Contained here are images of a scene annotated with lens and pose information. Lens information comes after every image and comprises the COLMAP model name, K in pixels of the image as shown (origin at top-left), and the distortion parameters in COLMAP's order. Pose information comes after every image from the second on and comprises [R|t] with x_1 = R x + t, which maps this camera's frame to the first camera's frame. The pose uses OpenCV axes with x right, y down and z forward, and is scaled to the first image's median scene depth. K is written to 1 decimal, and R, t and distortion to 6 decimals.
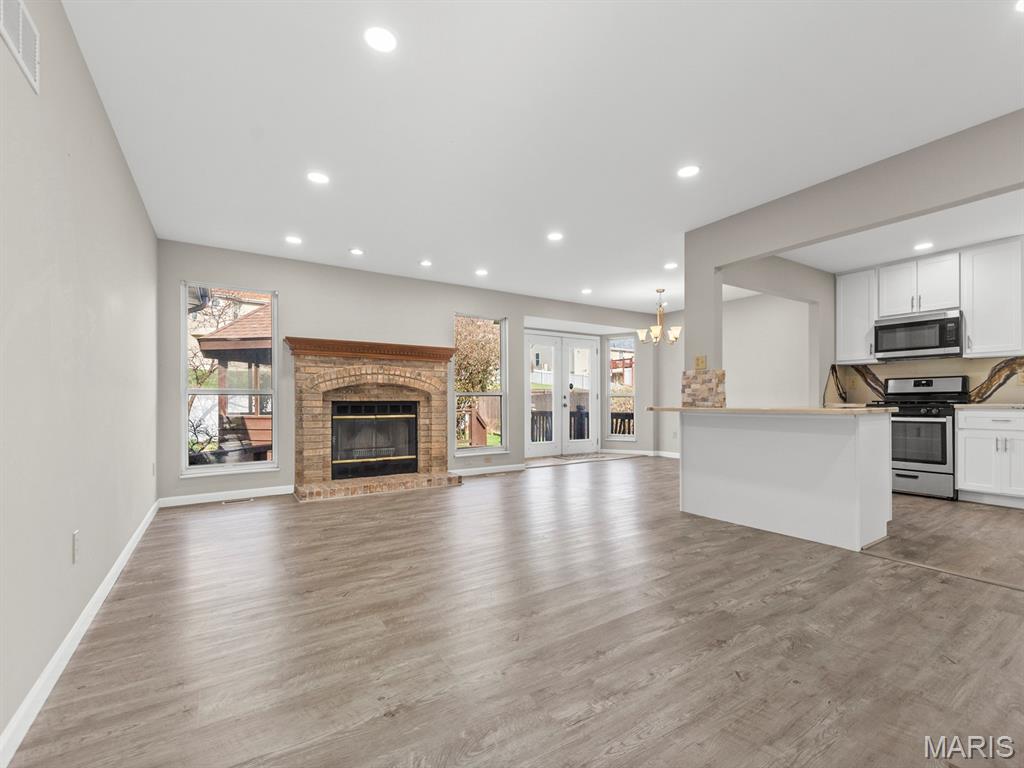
lens RADIAL K [[450.8, 0, 514.1], [0, 450.8, 398.4], [0, 0, 1]] dist [0.000141, 0.000011]
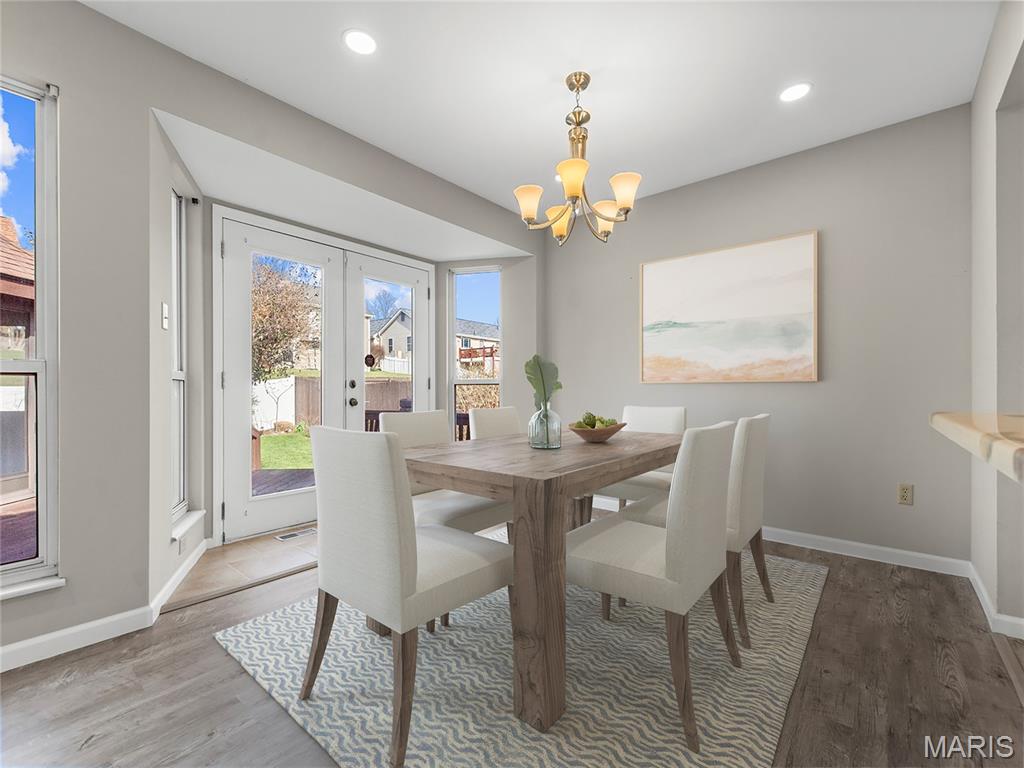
lens RADIAL K [[445.1, 0, 512.0], [0, 445.1, 384.0], [0, 0, 1]] dist [0.002345, 0.000218]
pose [[0.955307, 0.004162, 0.295587, 0.230971], [-0.000628, 0.999927, -0.012052, 0.003990], [-0.295615, 0.011328, 0.955240, 0.915497]]
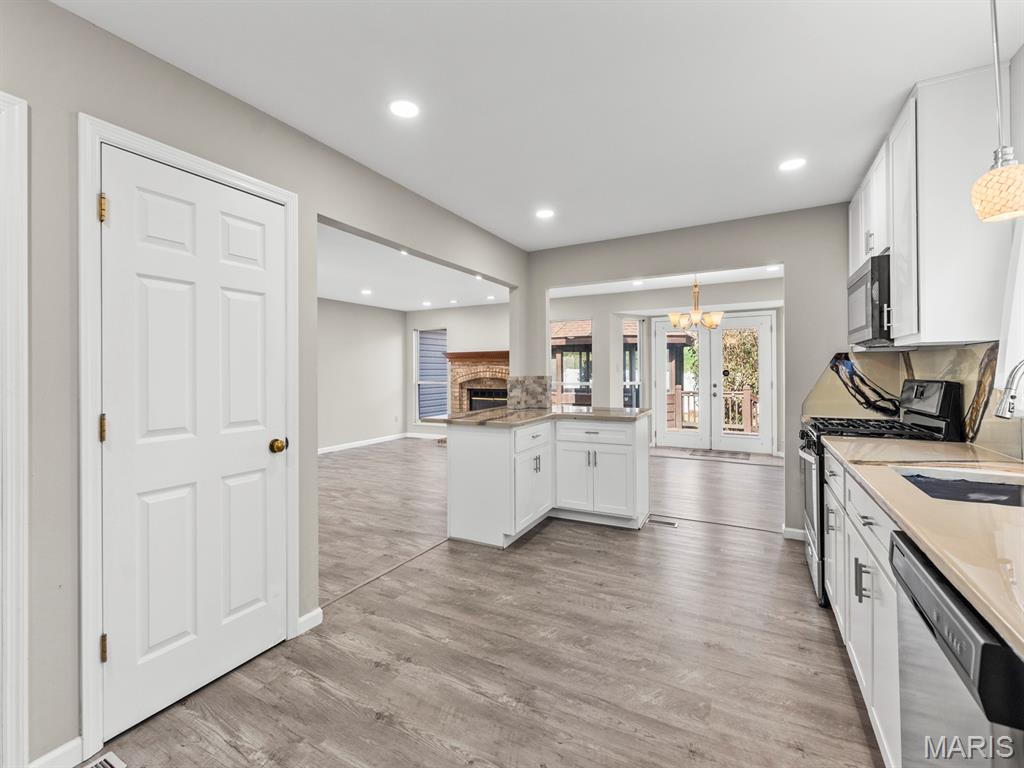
lens RADIAL K [[450.6, 0, 507.0], [0, 450.6, 372.0], [0, 0, 1]] dist [-0.000752, 0.000165]
pose [[0.475086, 0.000253, -0.879940, 1.218001], [0.010051, 0.999933, 0.005714, -0.068058], [0.879882, -0.011558, 0.475051, 0.373441]]
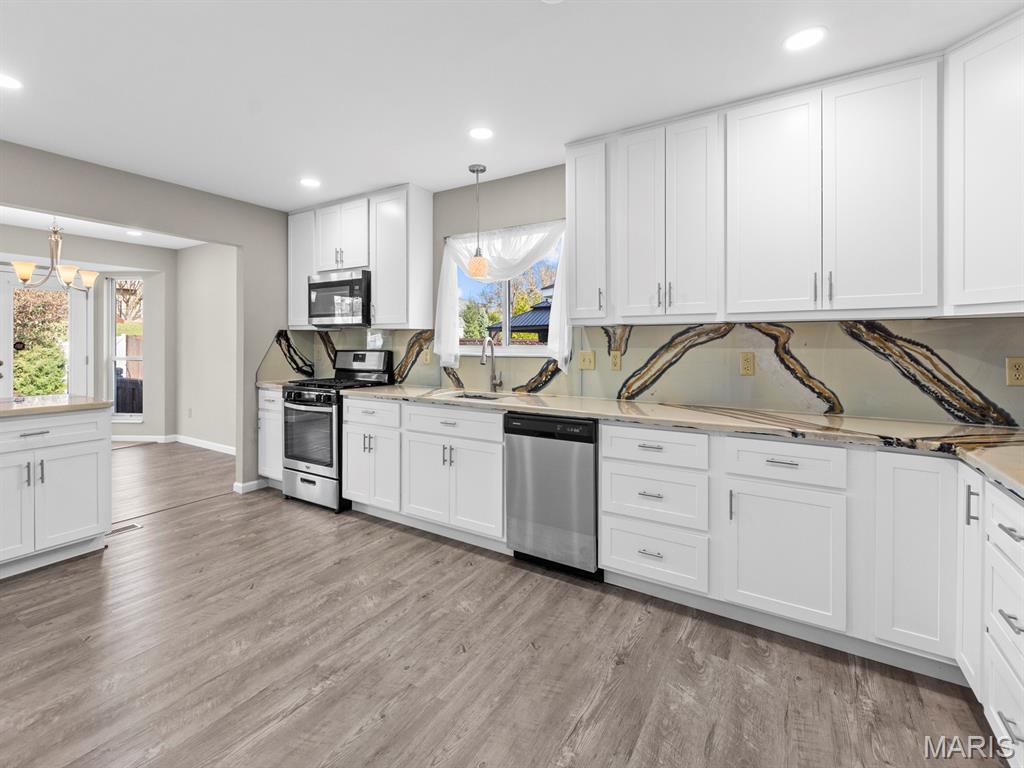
lens RADIAL K [[452.6, 0, 514.7], [0, 452.6, 343.7], [0, 0, 1]] dist [-0.000186, -0.000420]
pose [[0.900271, 0.006488, 0.435282, 0.863937], [-0.008541, 0.999960, 0.002761, -0.067892], [-0.435247, -0.006204, 0.900290, 0.155917]]
